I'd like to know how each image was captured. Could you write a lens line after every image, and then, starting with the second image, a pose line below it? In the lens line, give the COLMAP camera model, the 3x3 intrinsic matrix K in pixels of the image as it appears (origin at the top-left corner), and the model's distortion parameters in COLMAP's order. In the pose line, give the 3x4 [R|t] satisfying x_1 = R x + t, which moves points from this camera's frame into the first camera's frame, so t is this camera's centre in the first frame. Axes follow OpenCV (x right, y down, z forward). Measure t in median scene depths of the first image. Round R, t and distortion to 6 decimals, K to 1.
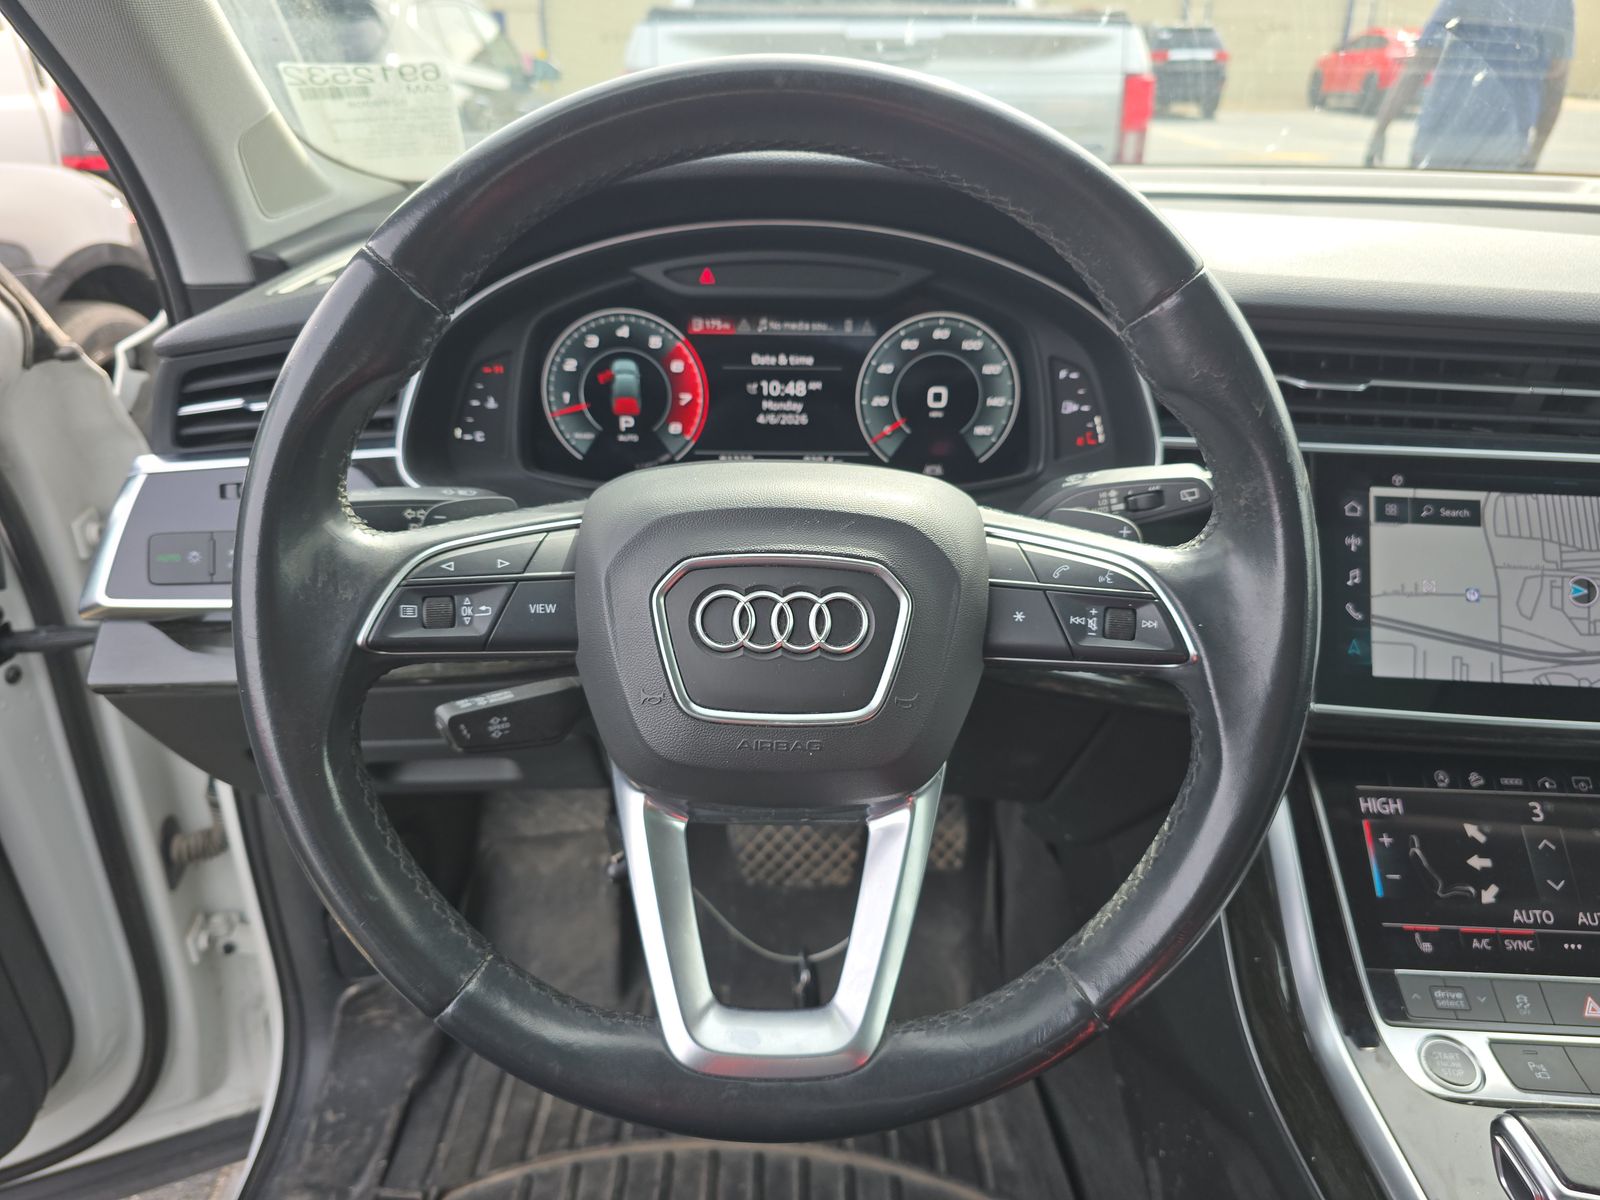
lens RADIAL K [[1087.4, 0, 800.0], [0, 1087.4, 600.0], [0, 0, 1]] dist [0.070324, -0.065255]
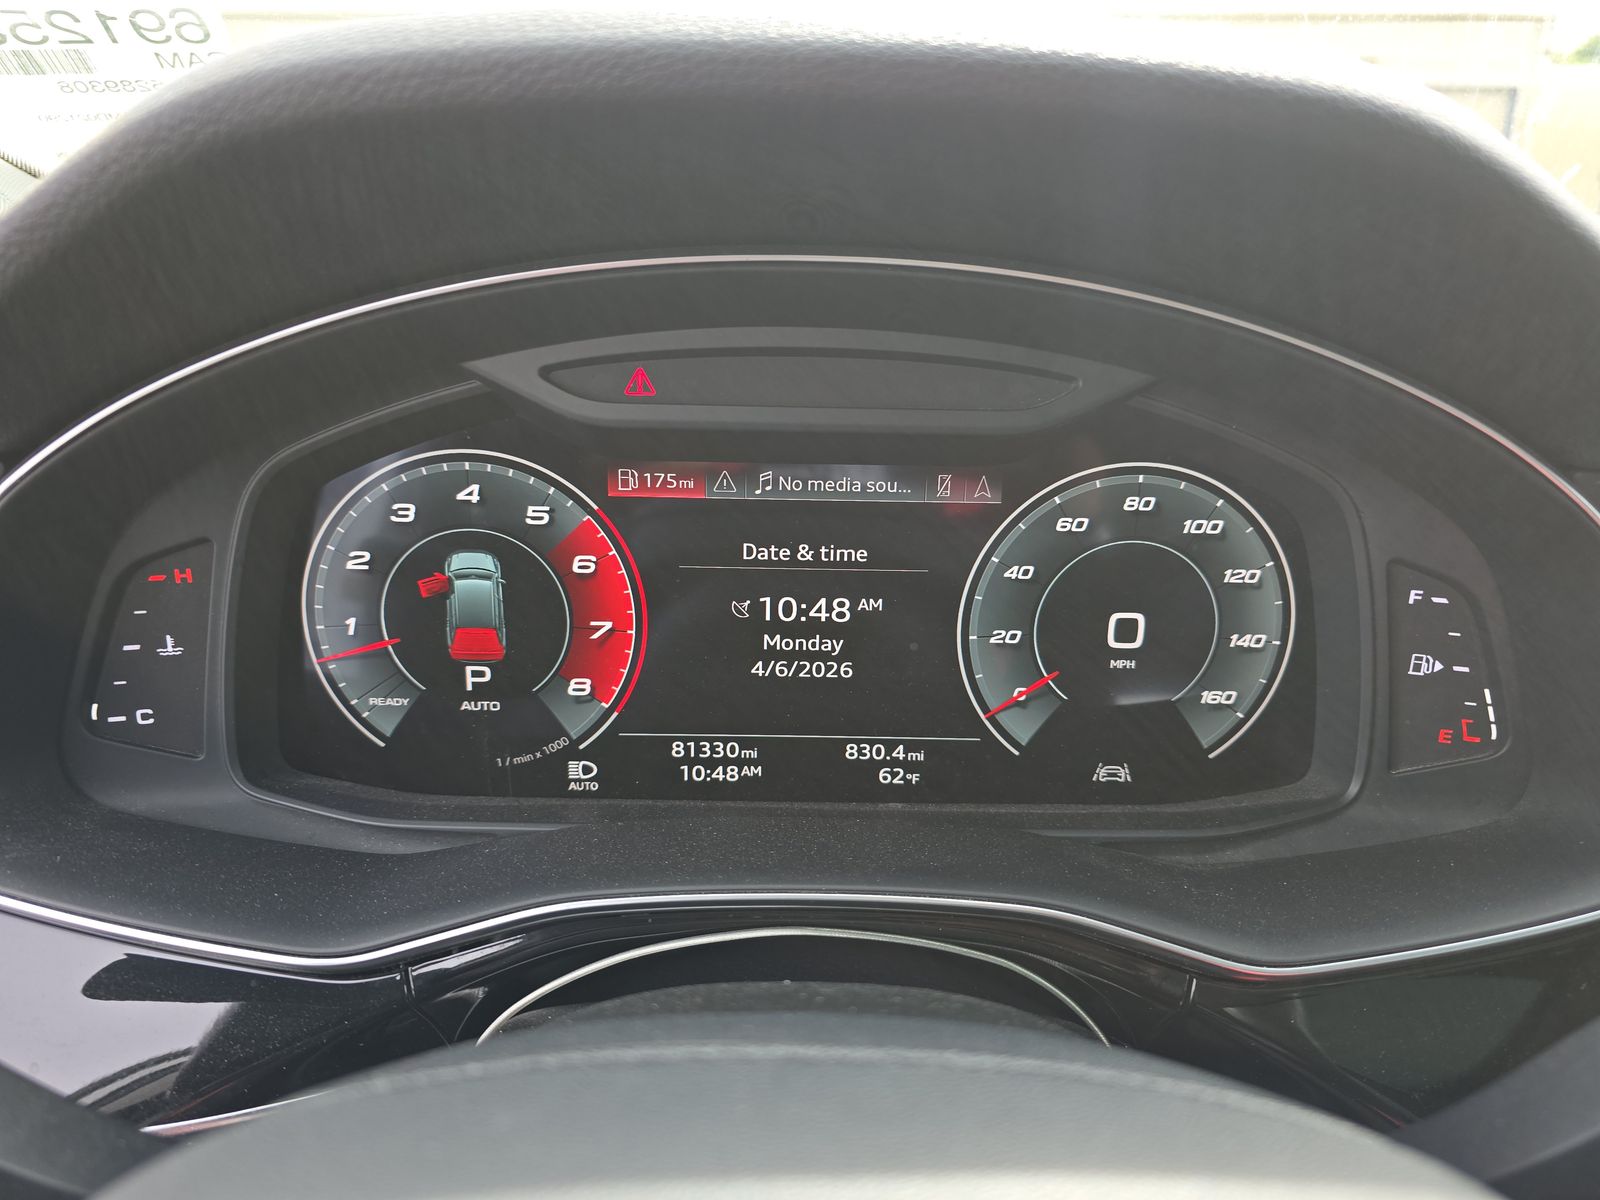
lens RADIAL K [[1080.4, 0, 795.2], [0, 1080.4, 615.5], [0, 0, 1]] dist [0.055224, -0.060425]
pose [[0.999939, 0.010880, -0.001630, -0.019274], [-0.010964, 0.997718, -0.066622, -0.162840], [0.000902, 0.066636, 0.997777, 0.535287]]
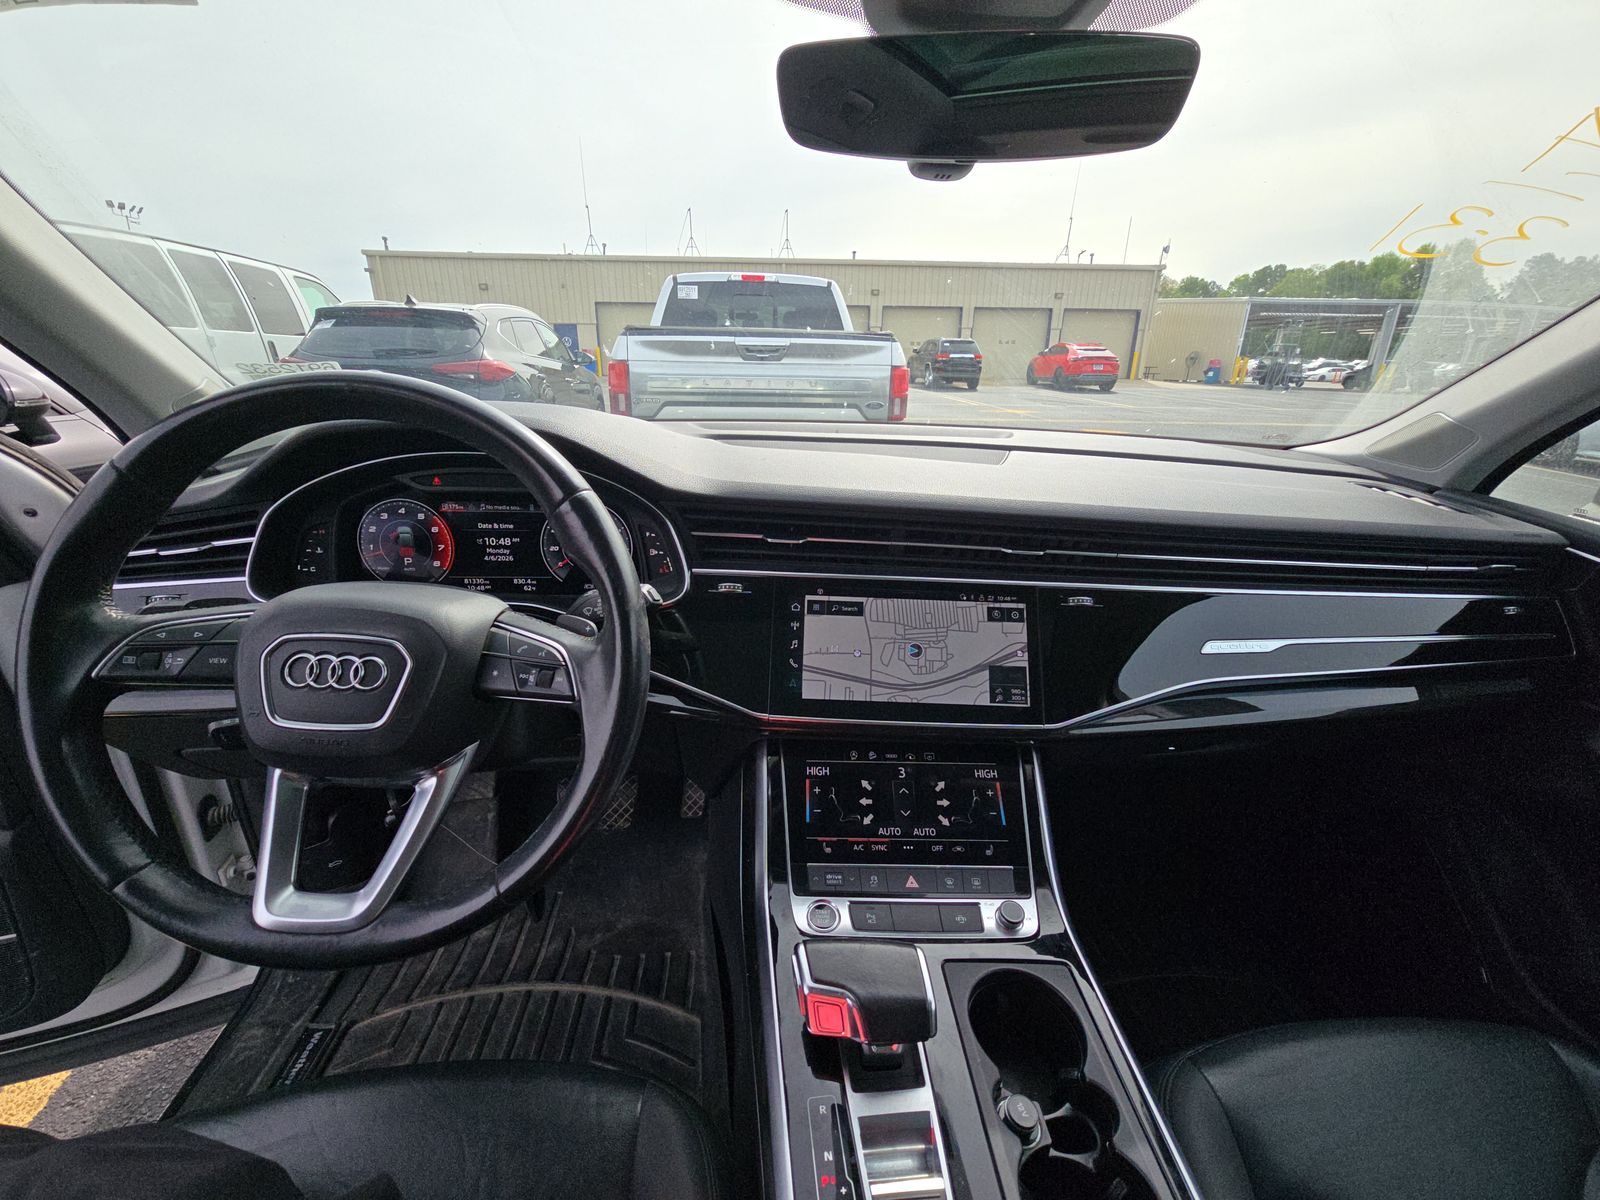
lens RADIAL K [[642.1, 0, 781.6], [0, 642.1, 609.2], [0, 0, 1]] dist [0.014885, 0.000362]
pose [[0.998990, -0.008015, 0.044213, 0.408999], [0.011475, 0.996843, -0.078570, 0.004554], [-0.043444, 0.078998, 0.995928, -0.061810]]
